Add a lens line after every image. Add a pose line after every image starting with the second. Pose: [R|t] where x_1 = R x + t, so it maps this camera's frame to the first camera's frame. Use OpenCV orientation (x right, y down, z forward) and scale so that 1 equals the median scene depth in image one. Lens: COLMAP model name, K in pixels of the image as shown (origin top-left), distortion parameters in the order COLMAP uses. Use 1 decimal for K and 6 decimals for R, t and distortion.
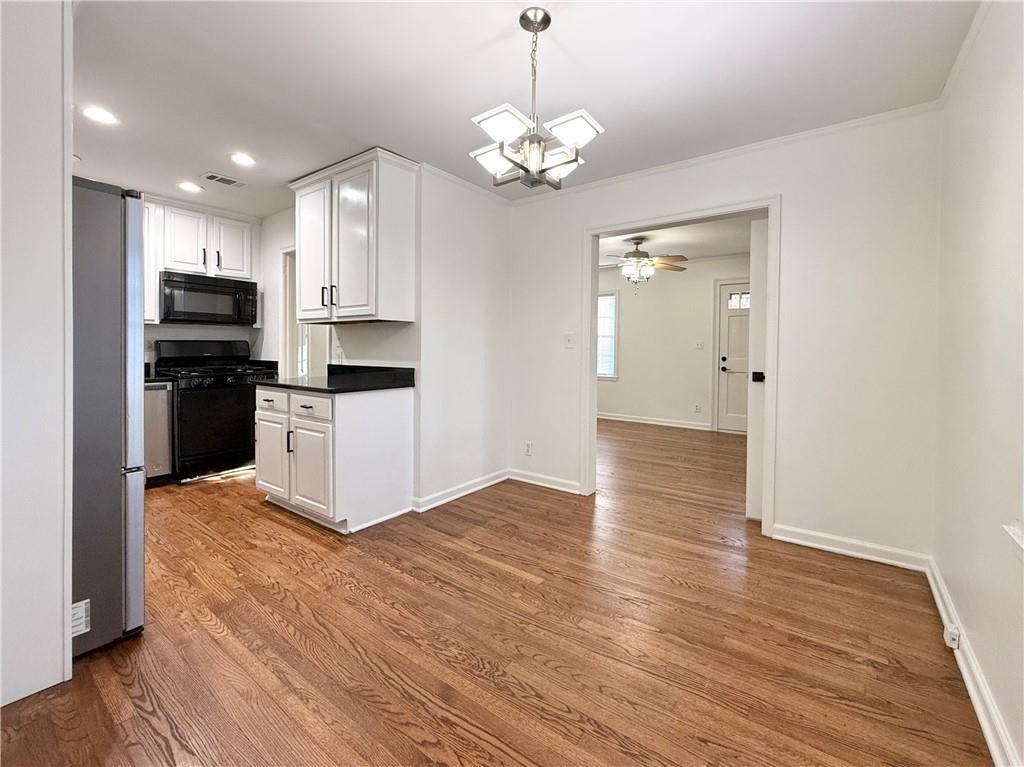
lens RADIAL K [[447.7, 0, 519.4], [0, 447.7, 354.0], [0, 0, 1]] dist [0.001514, 0.000217]
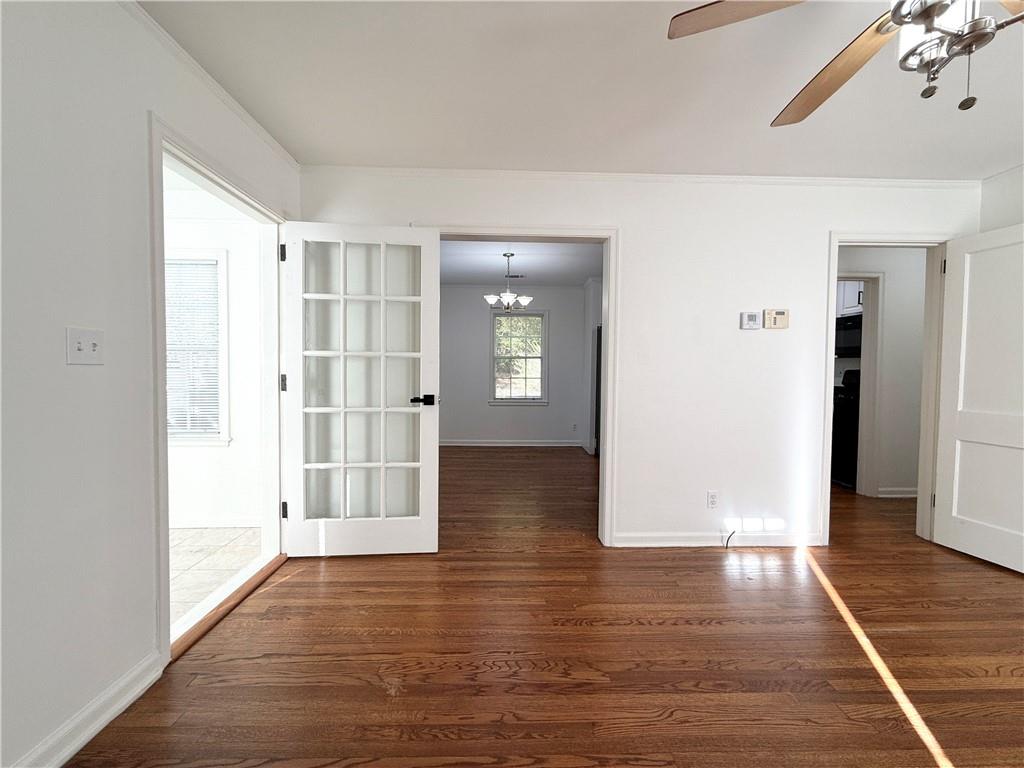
lens RADIAL K [[410.3, 0, 512.0], [0, 410.3, 384.0], [0, 0, 1]] dist [0.002524, 0.000094]
pose [[-0.791403, 0.006948, -0.611256, 0.900875], [-0.023701, 0.998835, 0.042039, -0.019188], [0.610835, 0.047757, -0.790316, 1.746806]]
